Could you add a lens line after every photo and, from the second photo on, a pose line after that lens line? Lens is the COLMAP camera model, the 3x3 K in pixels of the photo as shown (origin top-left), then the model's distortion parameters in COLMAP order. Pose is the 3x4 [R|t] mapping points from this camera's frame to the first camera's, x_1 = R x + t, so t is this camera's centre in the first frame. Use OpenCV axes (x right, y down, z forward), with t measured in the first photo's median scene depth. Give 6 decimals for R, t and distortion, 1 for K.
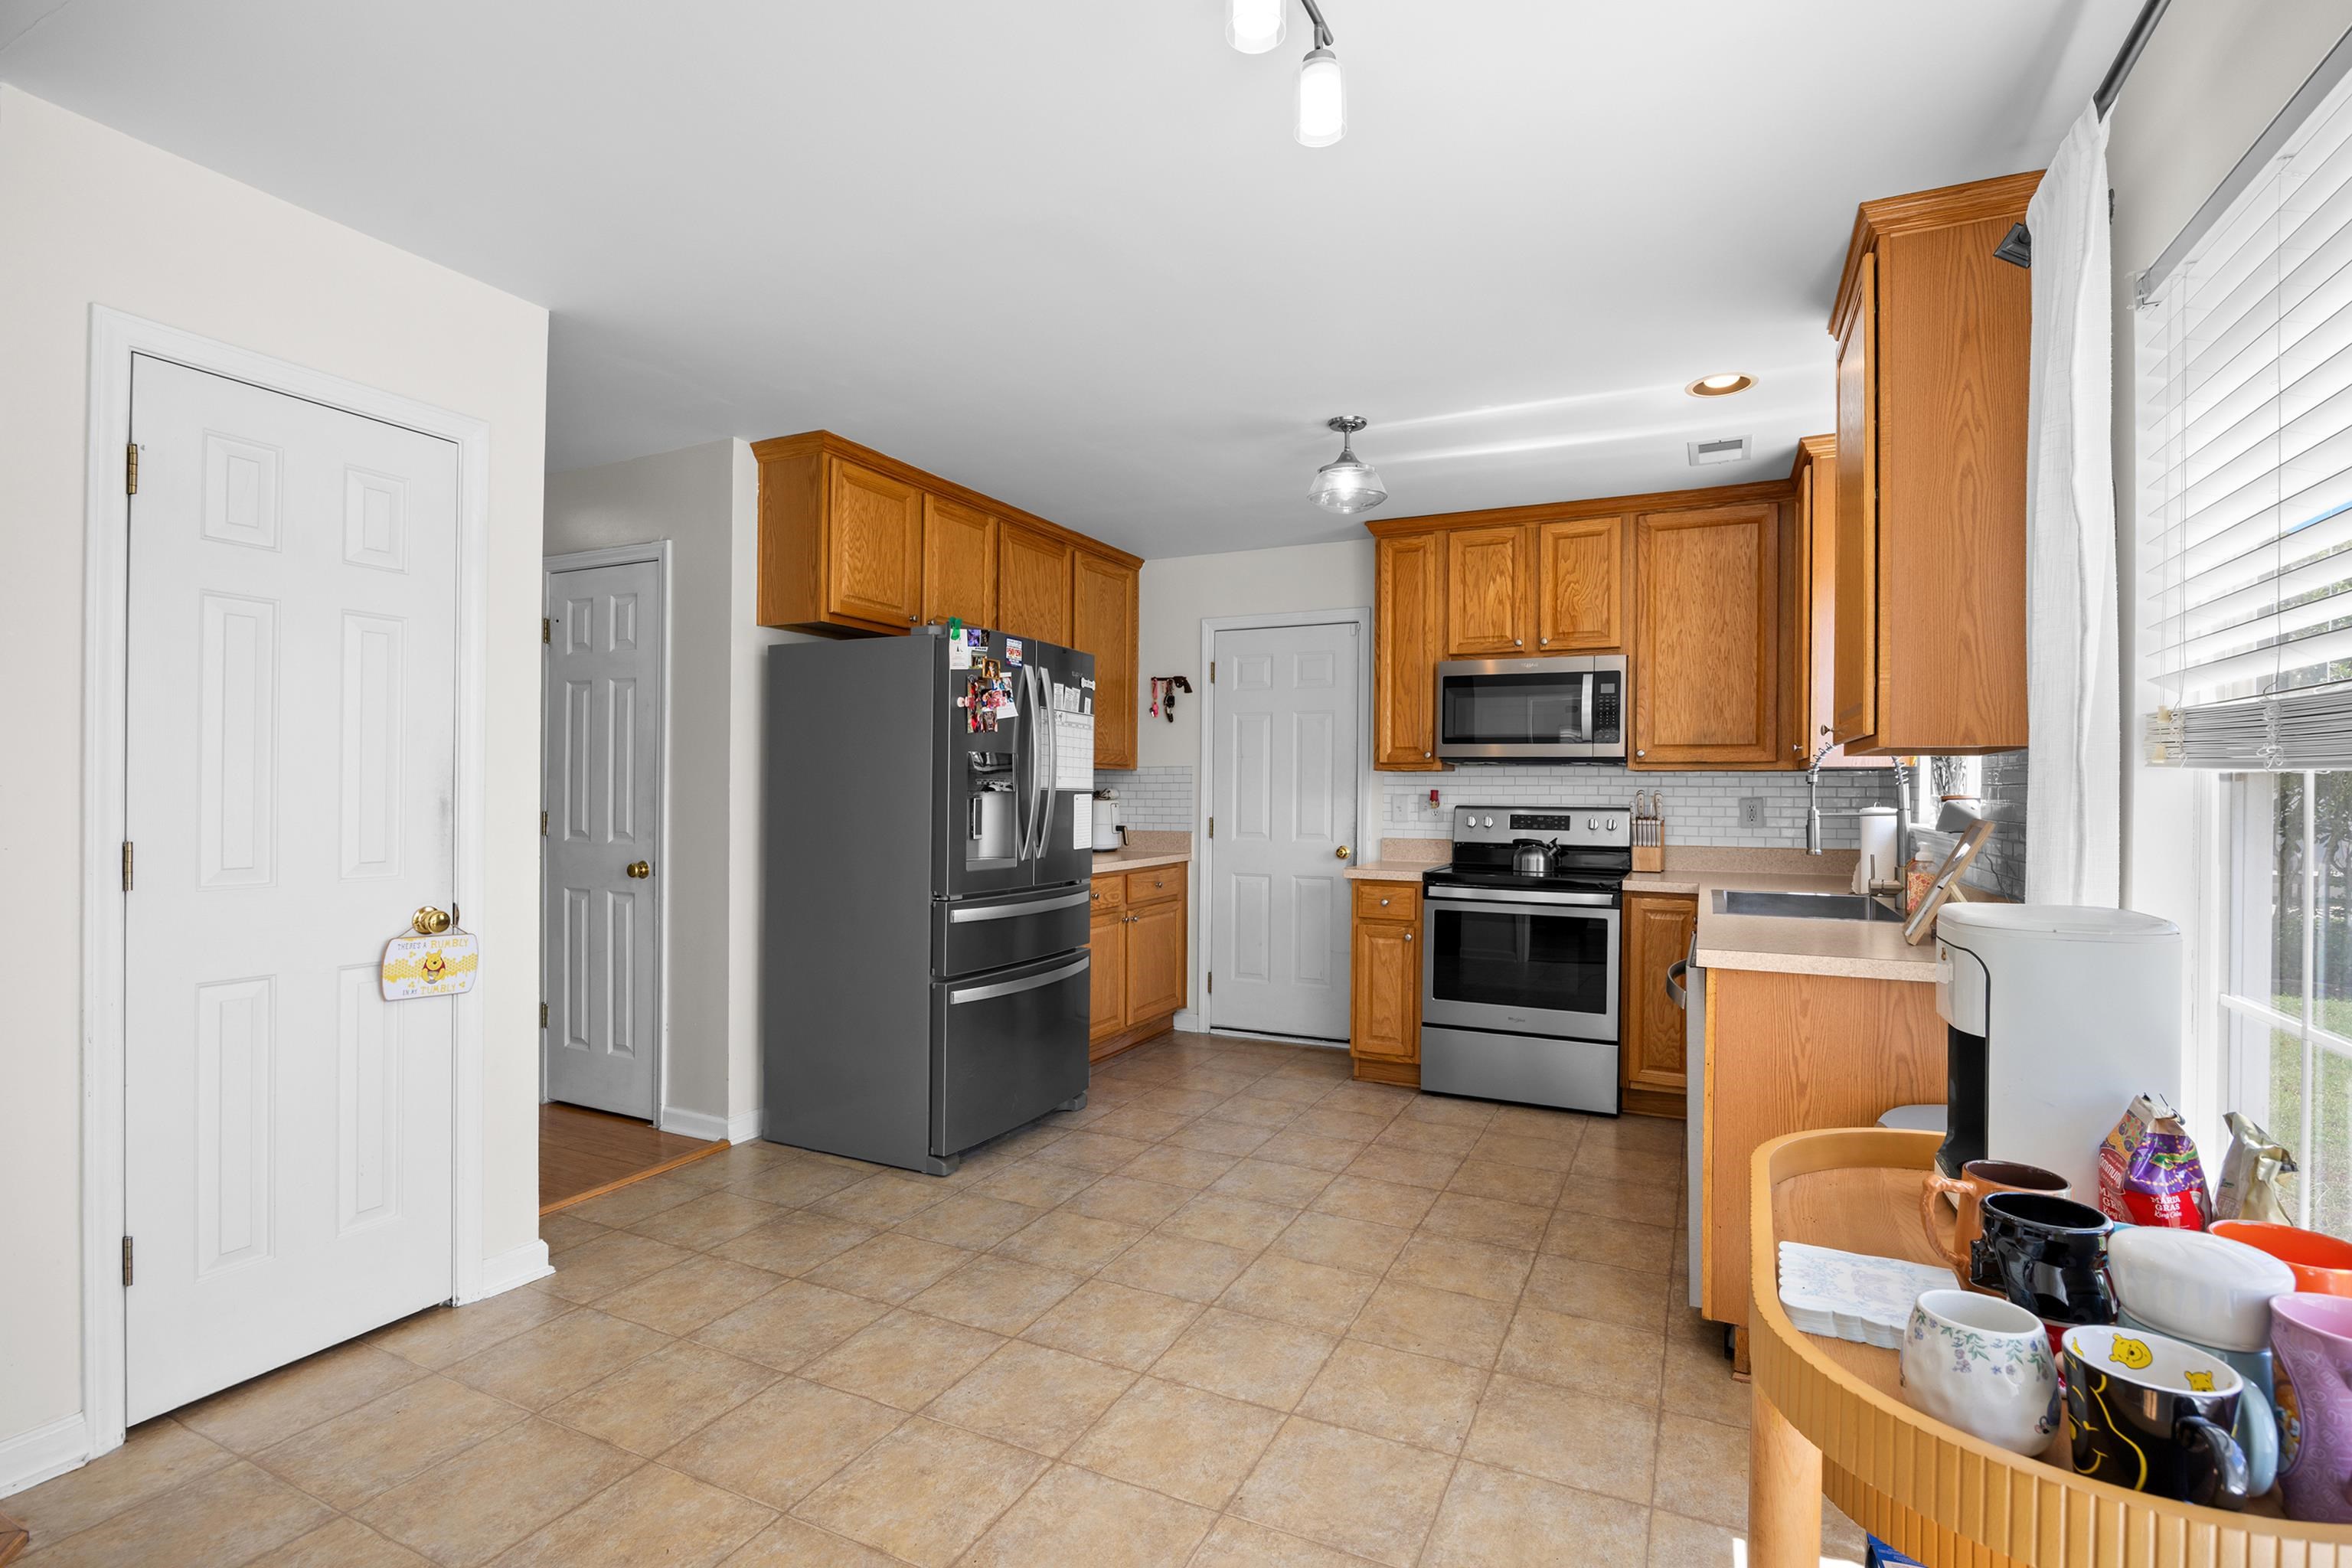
lens RADIAL K [[1086.1, 0, 1176.0], [0, 1086.1, 784.0], [0, 0, 1]] dist [-0.008991, 0.000634]
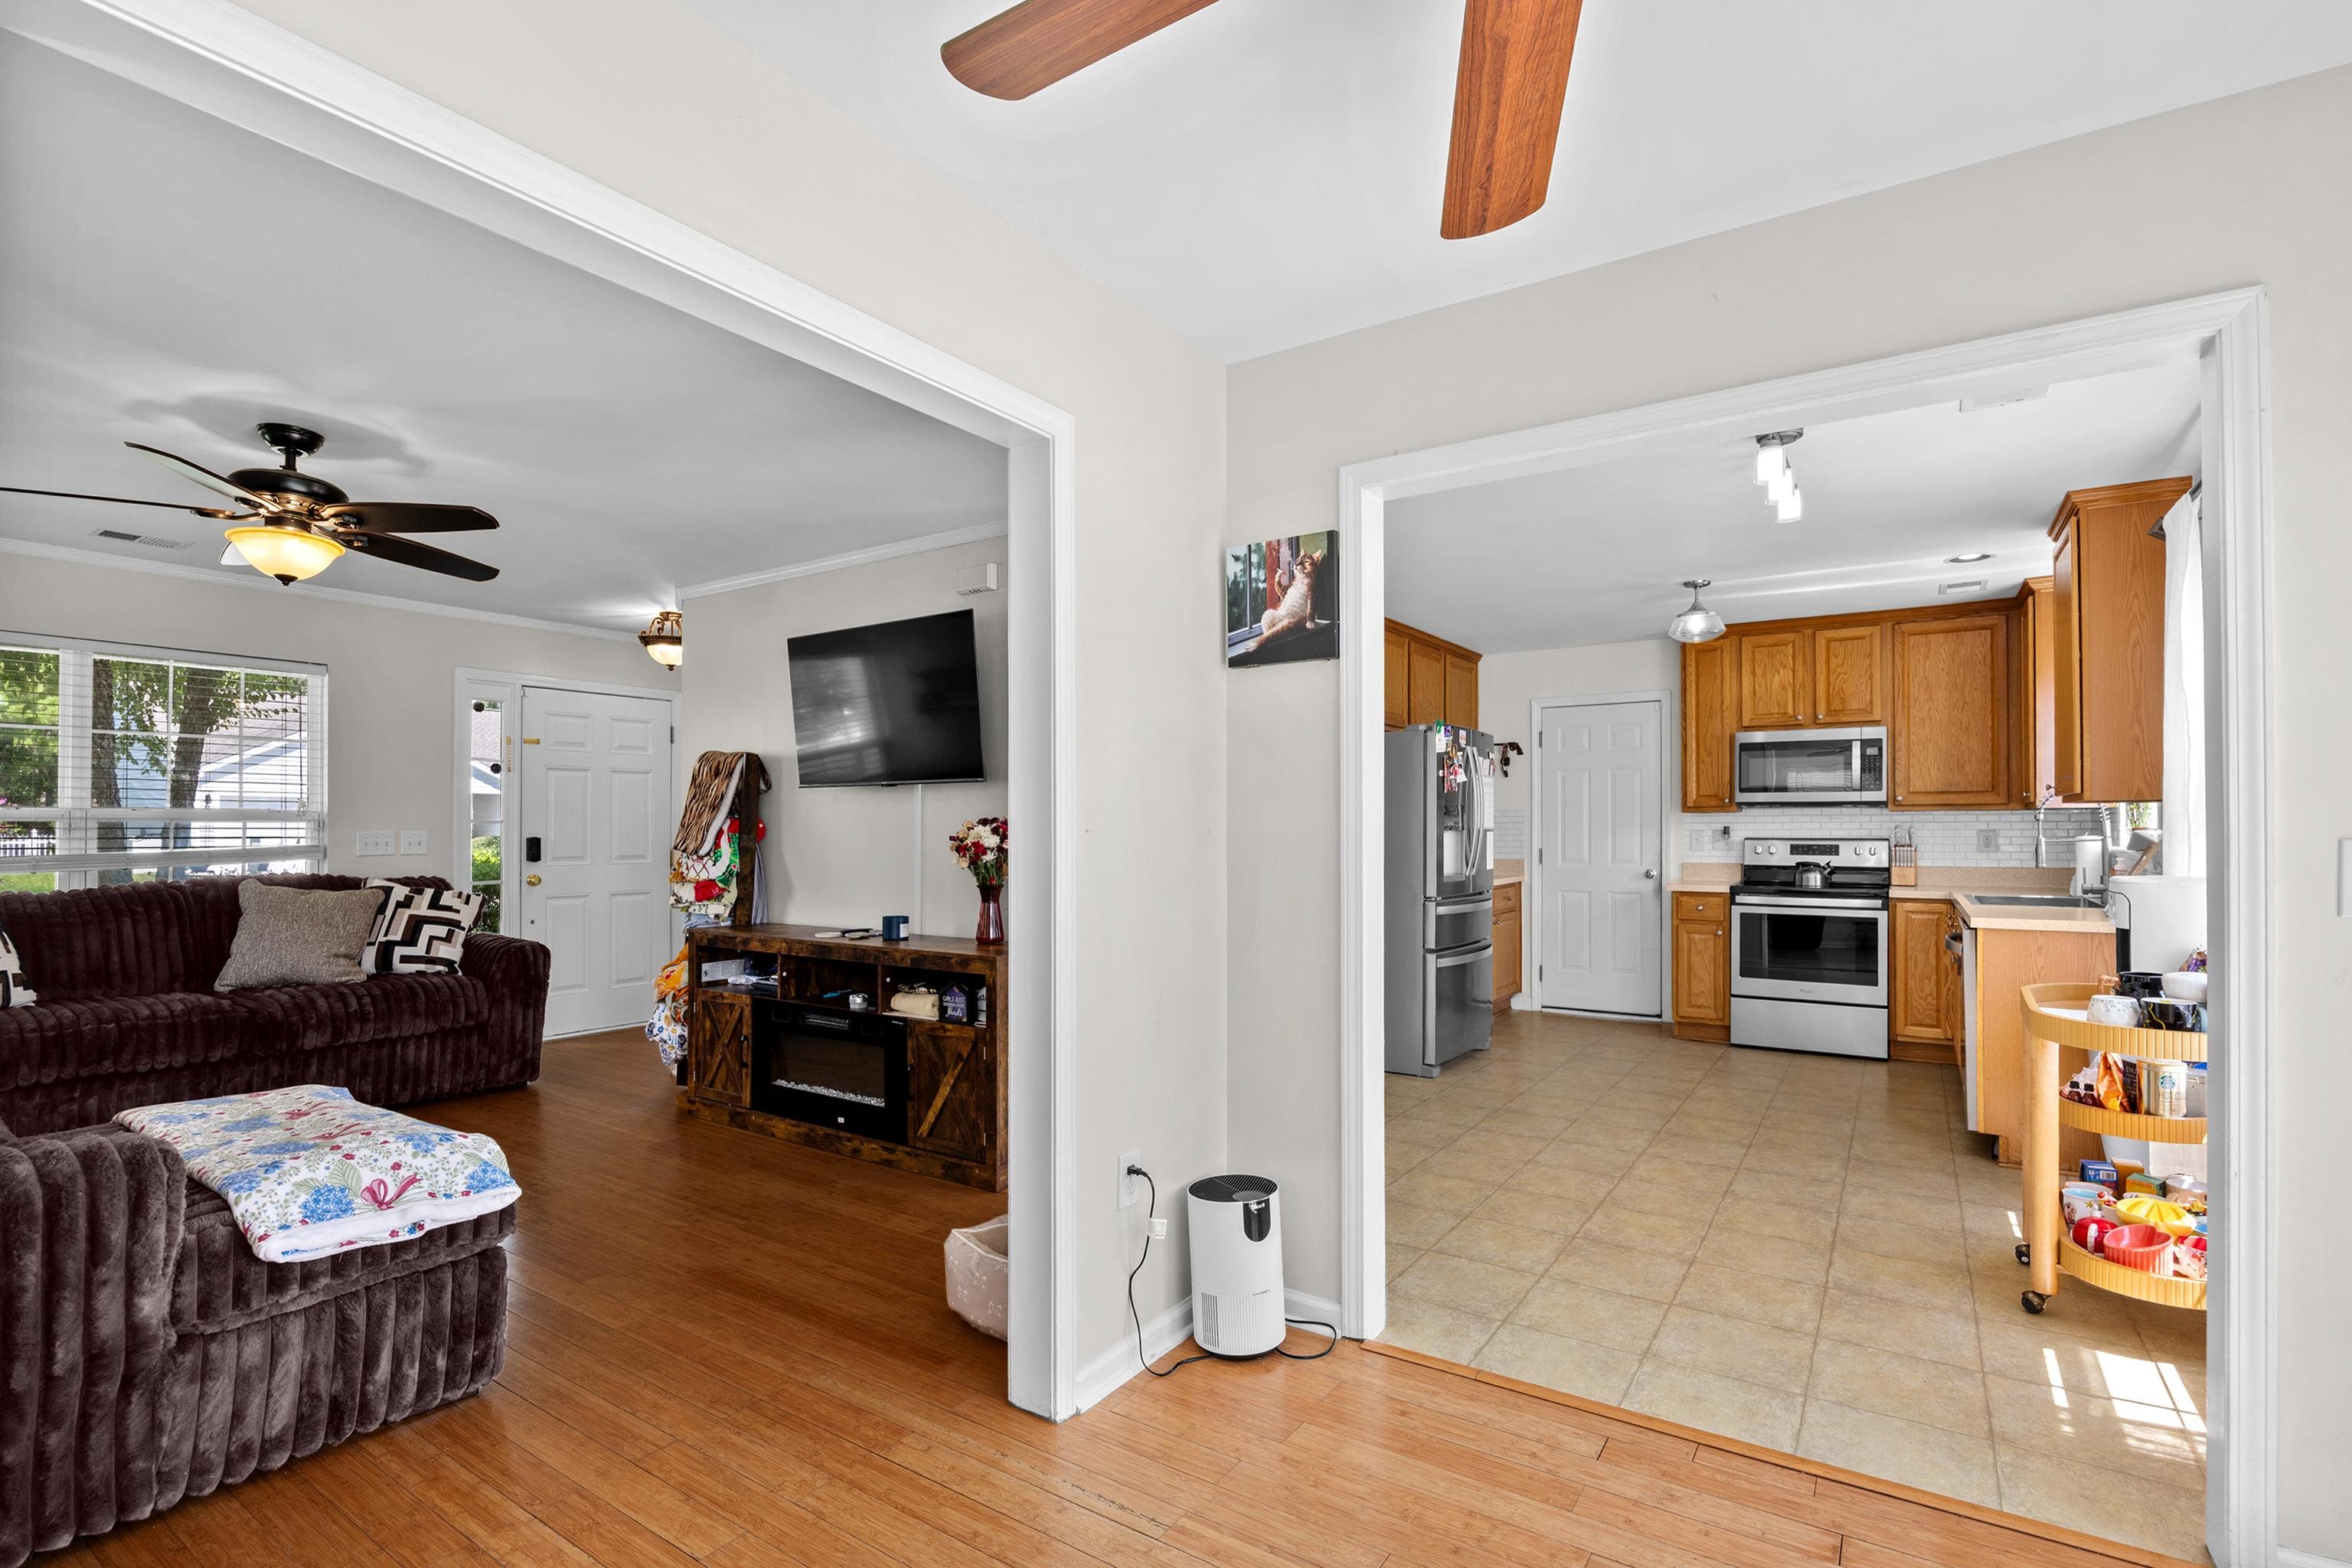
lens RADIAL K [[1103.6, 0, 1173.4], [0, 1103.6, 811.6], [0, 0, 1]] dist [-0.000461, -0.000540]
pose [[0.992029, -0.011046, -0.125526, -0.307182], [0.009879, 0.999902, -0.009923, -0.006685], [0.125623, 0.008604, 0.992041, -0.498963]]
